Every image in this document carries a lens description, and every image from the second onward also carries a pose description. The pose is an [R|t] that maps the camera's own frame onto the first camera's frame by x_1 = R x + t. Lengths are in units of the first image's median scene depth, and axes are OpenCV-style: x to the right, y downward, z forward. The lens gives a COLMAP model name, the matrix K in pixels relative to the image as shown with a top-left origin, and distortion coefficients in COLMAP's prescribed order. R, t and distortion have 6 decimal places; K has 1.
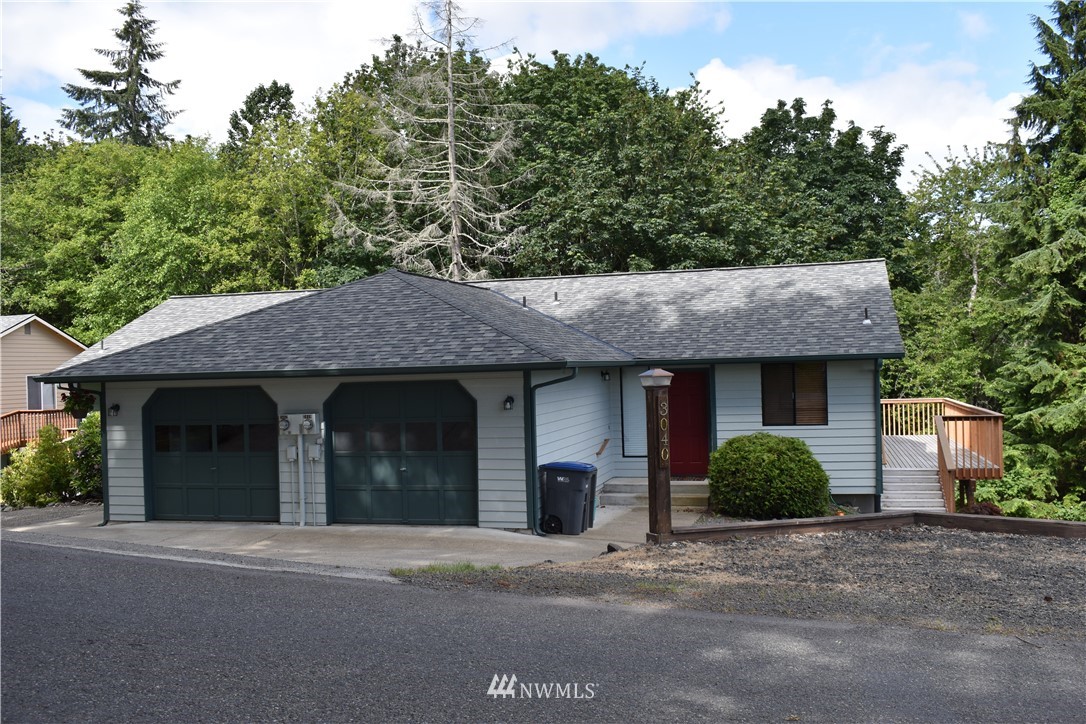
lens RADIAL K [[1035.7, 0, 543.0], [0, 1035.7, 362.0], [0, 0, 1]] dist [-0.065810, -0.012523]
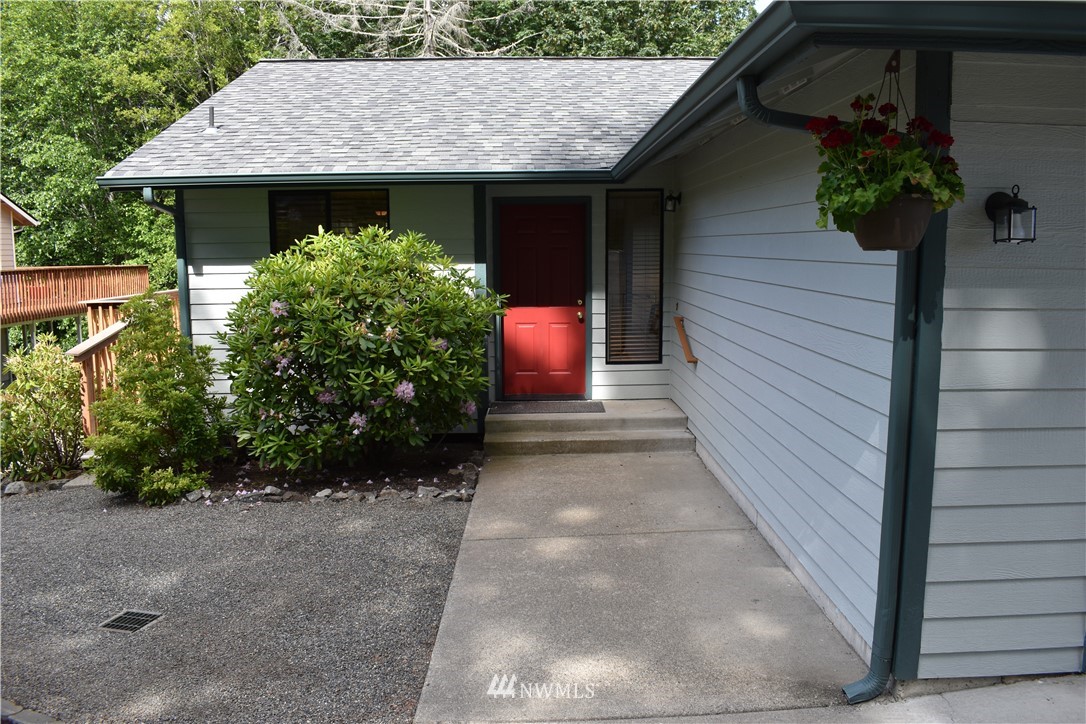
lens RADIAL K [[849.9, 0, 543.0], [0, 849.9, 362.0], [0, 0, 1]] dist [-0.106434, 0.029310]
pose [[0.960610, -0.014775, 0.277508, -0.216380], [-0.022706, 0.991074, 0.131366, 0.021775], [-0.276972, -0.132493, 0.951700, 0.326669]]
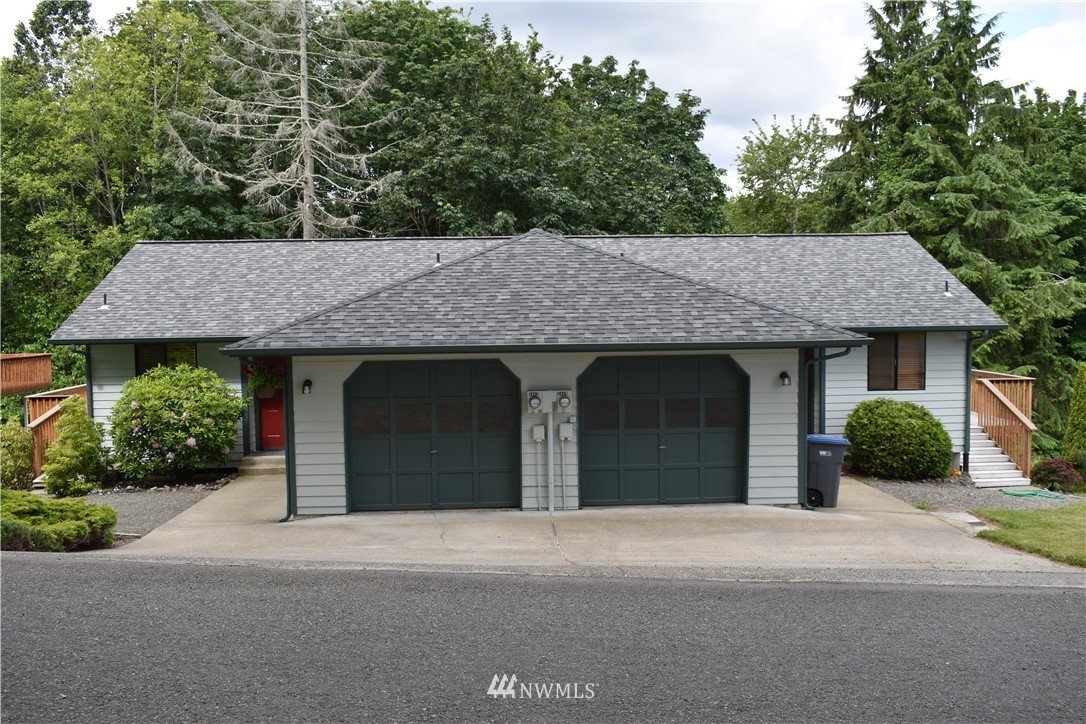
lens RADIAL K [[1026.5, 0, 543.0], [0, 1026.5, 362.0], [0, 0, 1]] dist [-0.085097, 0.007506]
pose [[0.951529, -0.002631, 0.307549, -0.188816], [-0.015020, 0.998373, 0.055012, -0.008987], [-0.307193, -0.056965, 0.949941, 0.049538]]
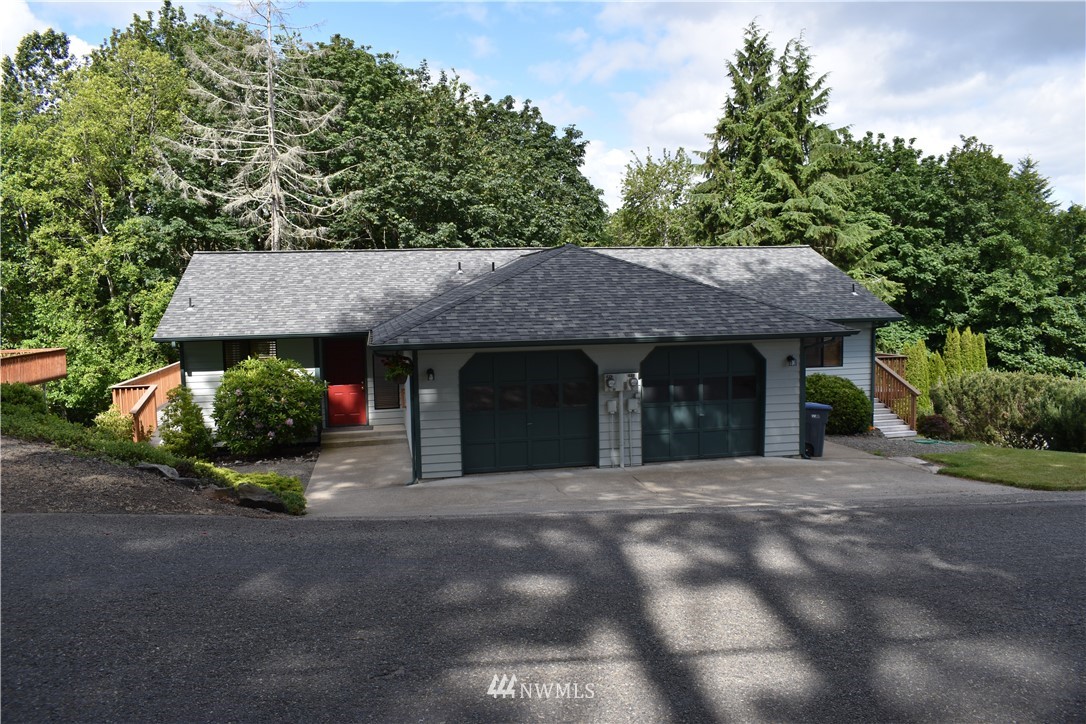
lens RADIAL K [[849.9, 0, 543.0], [0, 849.9, 362.0], [0, 0, 1]] dist [-0.106434, 0.029310]
pose [[0.891890, -0.025632, 0.451526, -0.271063], [-0.008323, 0.997293, 0.073055, -0.011594], [-0.452176, -0.068915, 0.889262, 0.066489]]
